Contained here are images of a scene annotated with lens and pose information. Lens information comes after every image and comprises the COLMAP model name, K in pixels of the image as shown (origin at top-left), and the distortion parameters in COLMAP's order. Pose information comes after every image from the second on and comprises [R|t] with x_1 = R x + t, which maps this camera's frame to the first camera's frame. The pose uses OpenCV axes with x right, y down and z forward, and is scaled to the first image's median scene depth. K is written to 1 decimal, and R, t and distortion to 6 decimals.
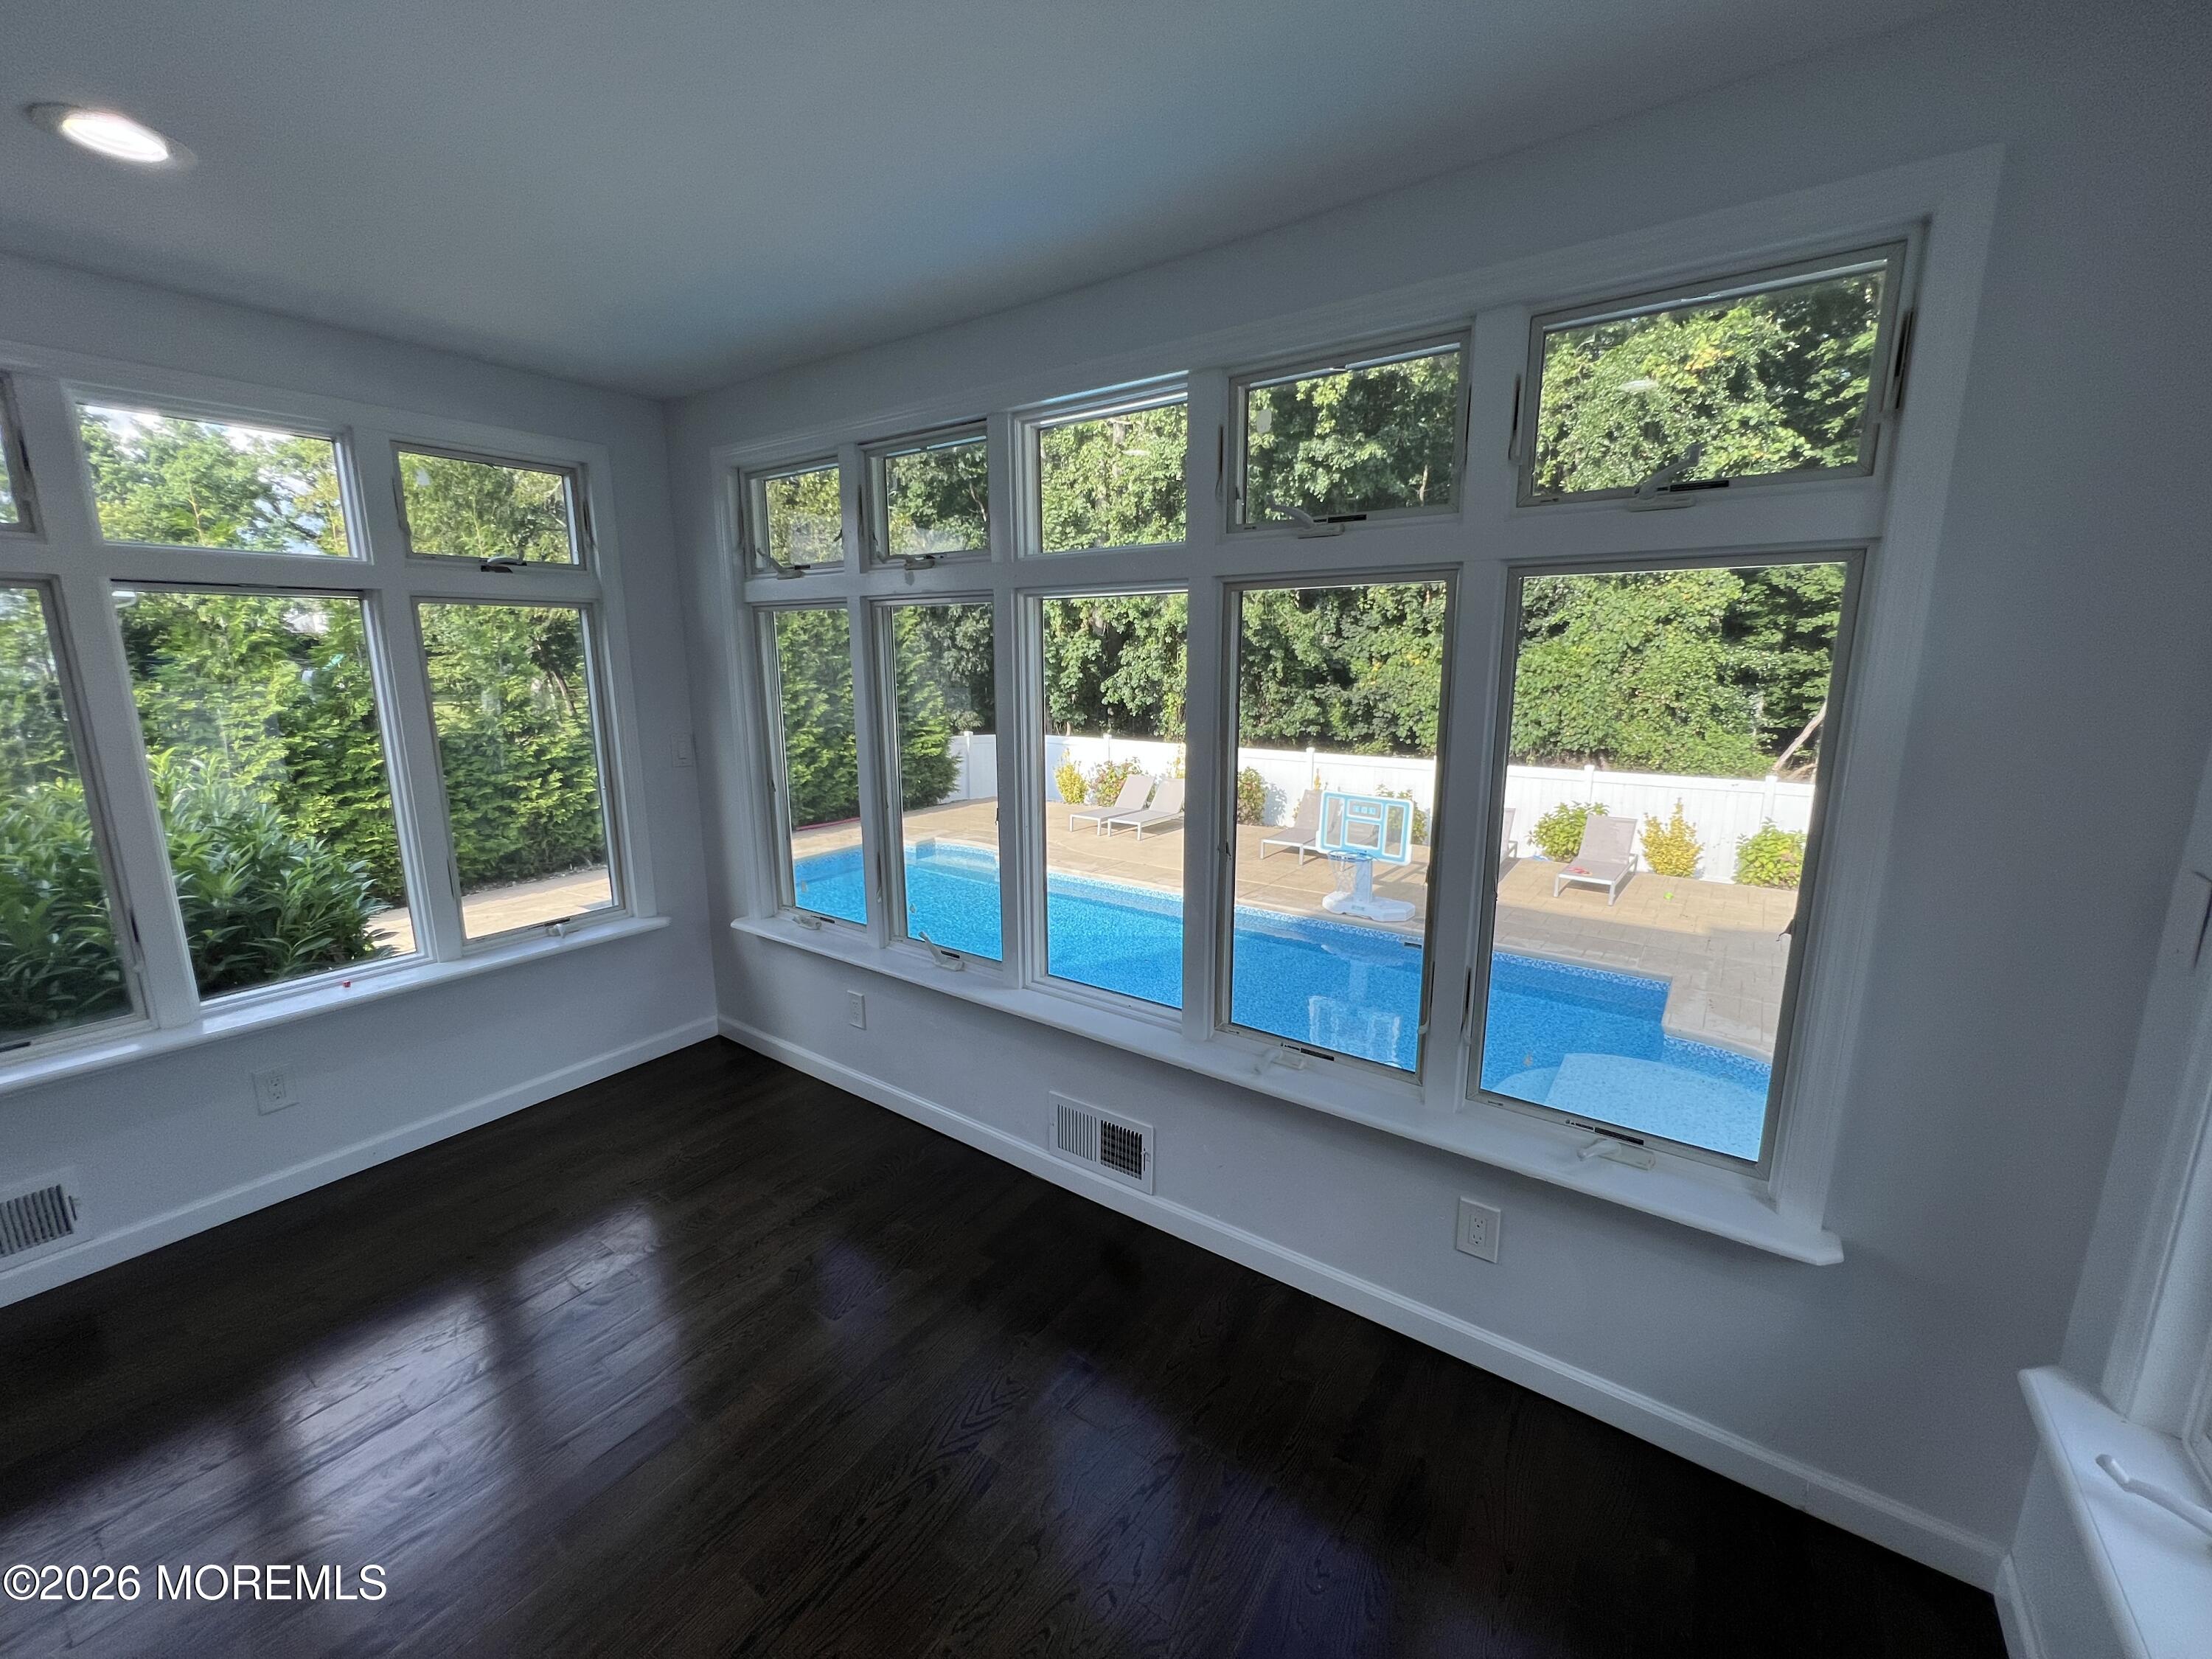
lens RADIAL K [[888.7, 0, 1109.2], [0, 888.7, 822.8], [0, 0, 1]] dist [-0.004240, -0.000001]
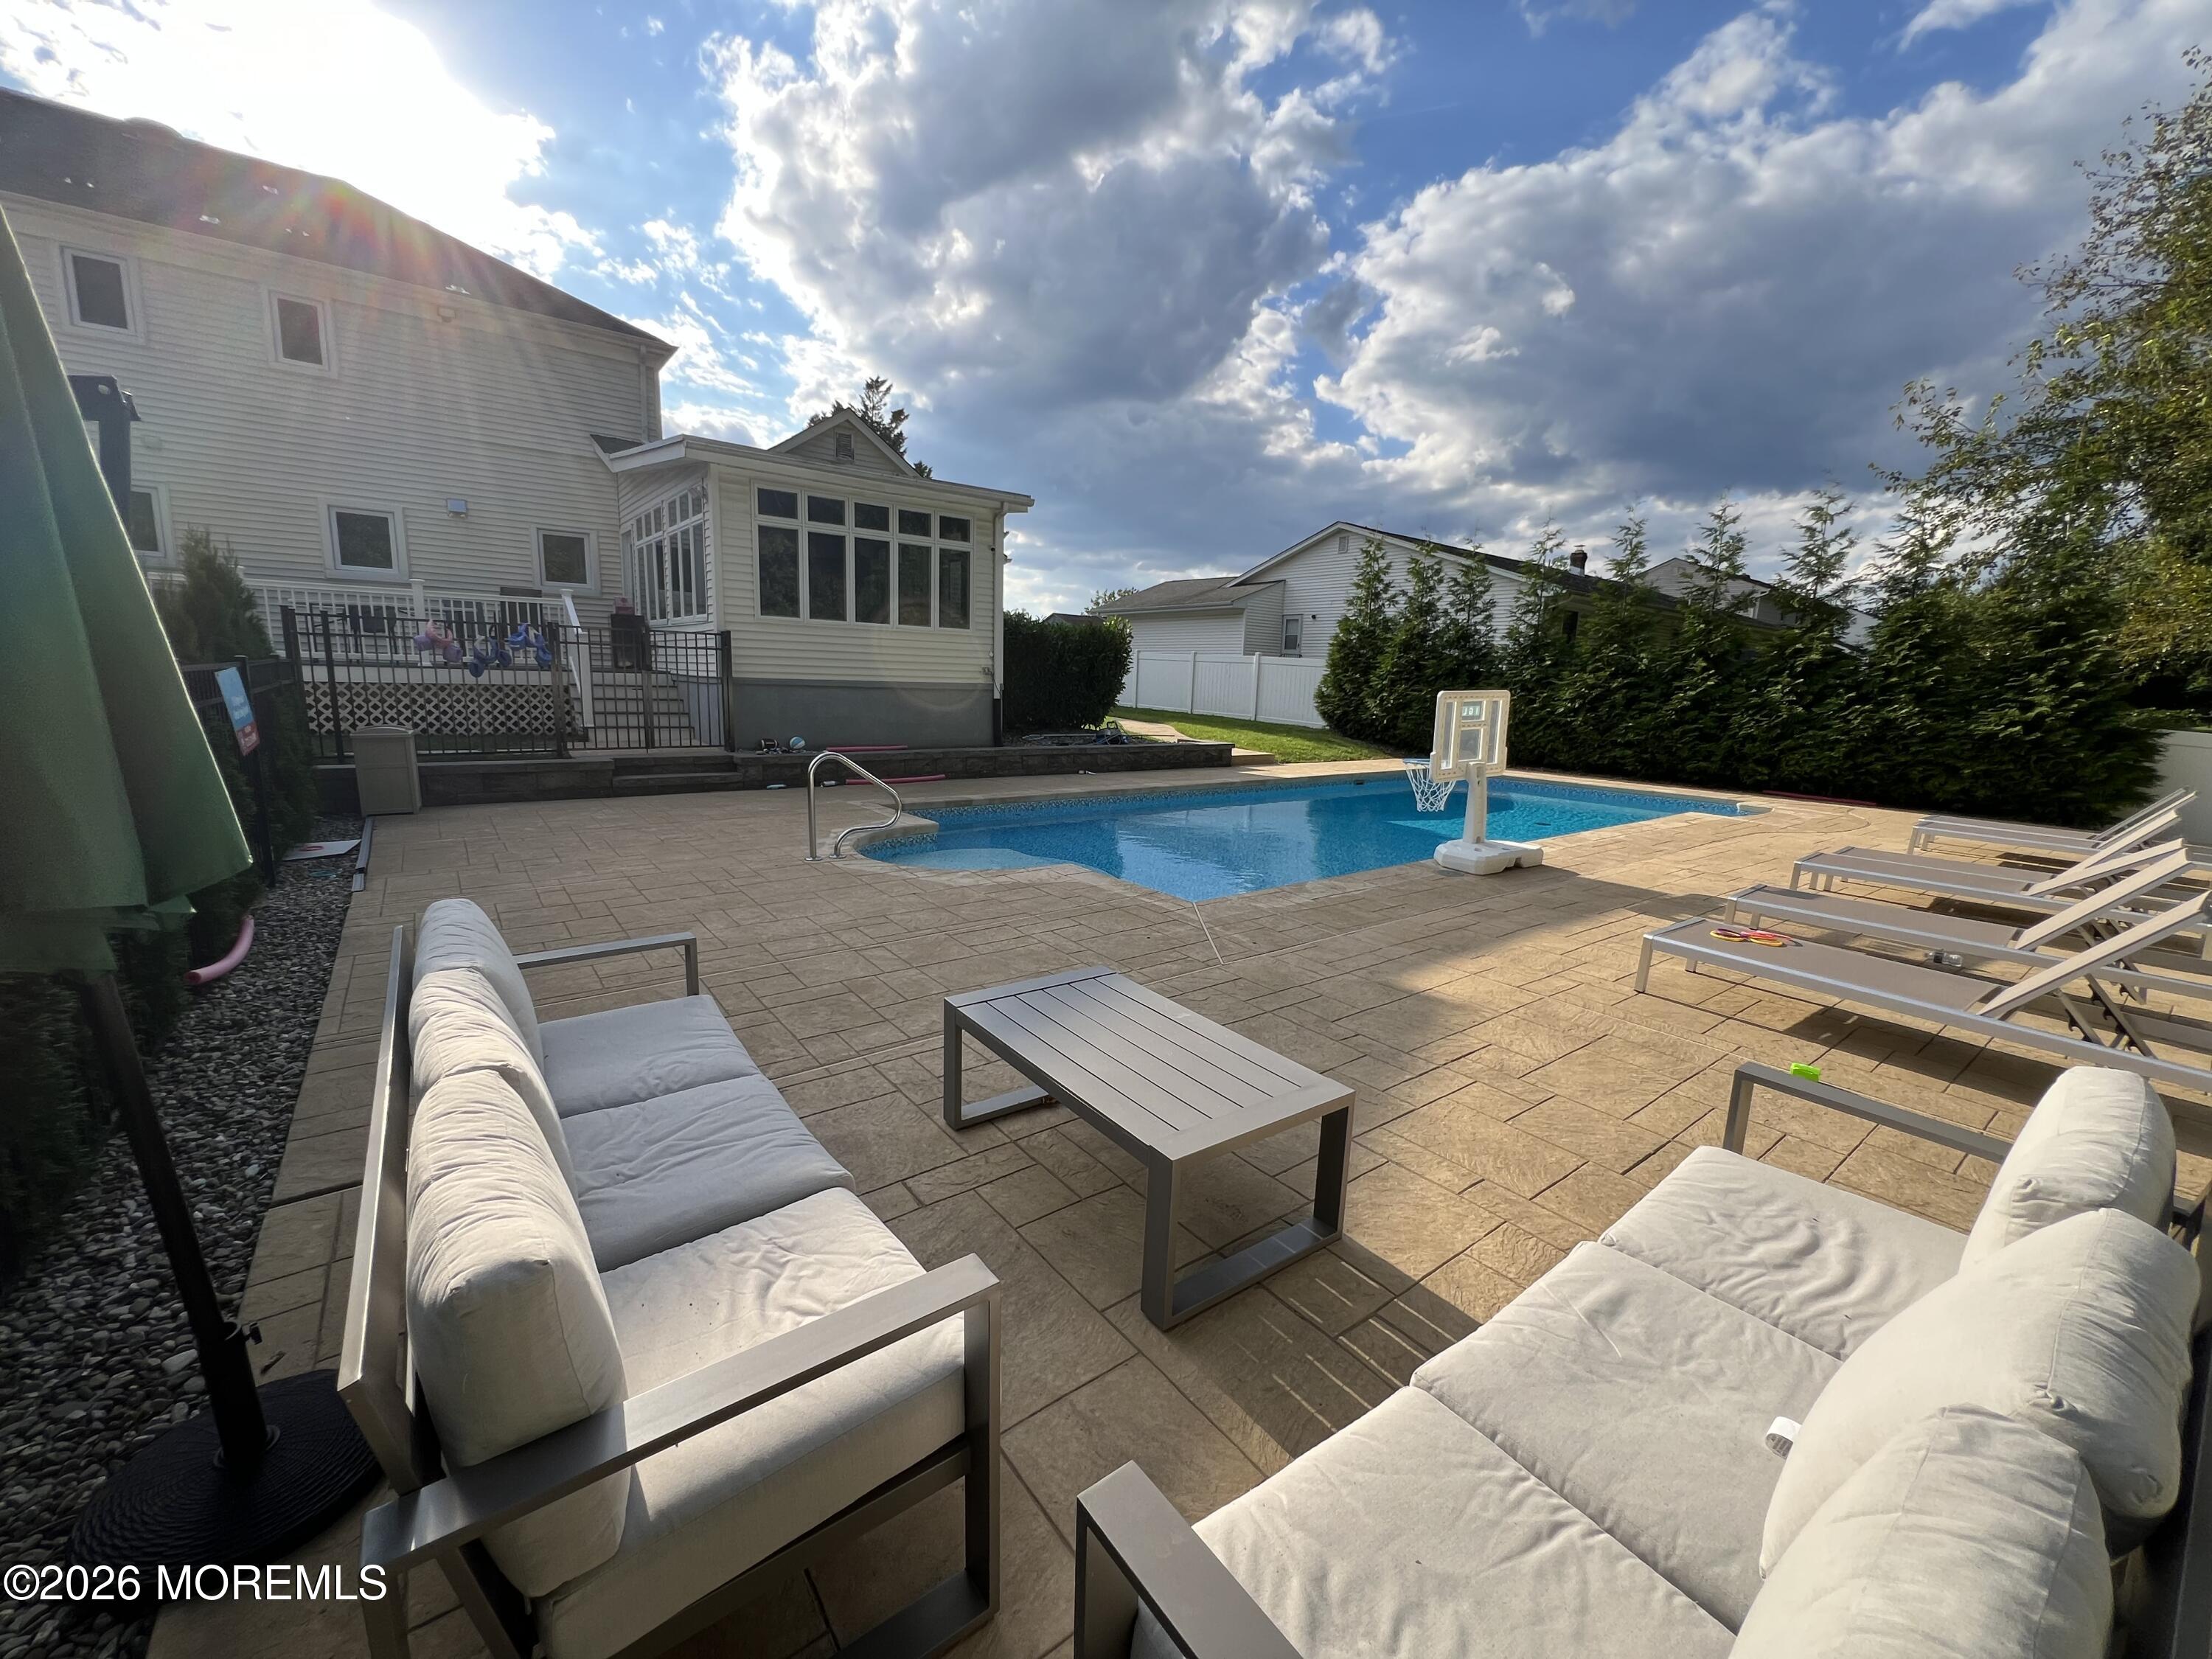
lens RADIAL K [[887.9, 0, 1100.9], [0, 887.9, 827.8], [0, 0, 1]] dist [-0.005756, -0.000186]
pose [[-0.281521, 0.153544, -0.947191, 0.572220], [-0.213470, 0.952356, 0.217828, -0.008138], [0.935508, 0.263520, -0.235331, 0.474312]]
